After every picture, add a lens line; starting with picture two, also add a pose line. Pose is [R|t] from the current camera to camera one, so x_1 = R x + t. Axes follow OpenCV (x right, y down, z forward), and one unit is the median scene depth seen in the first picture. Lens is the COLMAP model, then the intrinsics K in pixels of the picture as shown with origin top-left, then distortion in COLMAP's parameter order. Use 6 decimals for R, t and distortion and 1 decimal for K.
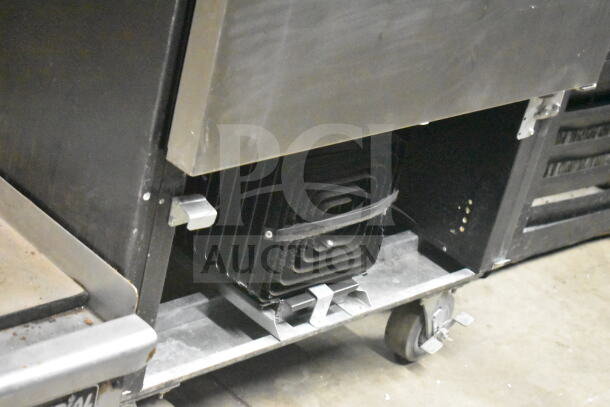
lens RADIAL K [[1429.1, 0, 304.7], [0, 1429.1, 203.3], [0, 0, 1]] dist [-0.017206, 0.000000]
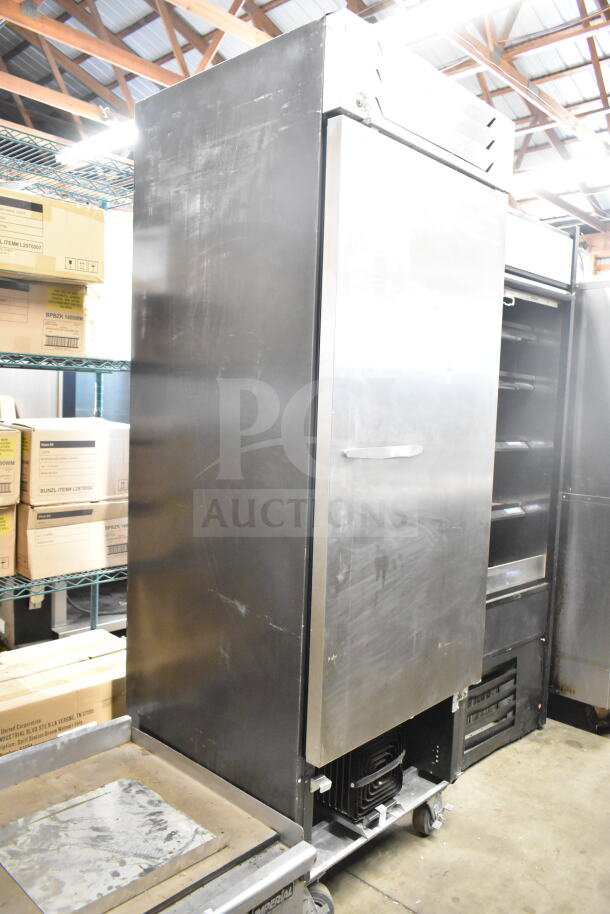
lens RADIAL K [[717.8, 0, 307.4], [0, 717.8, 456.4], [0, 0, 1]] dist [0.003684, 0.000533]
pose [[0.982091, -0.185071, 0.035288, -0.035892], [0.184881, 0.910603, -0.369624, -0.038901], [0.036274, 0.369529, 0.928511, -0.175353]]
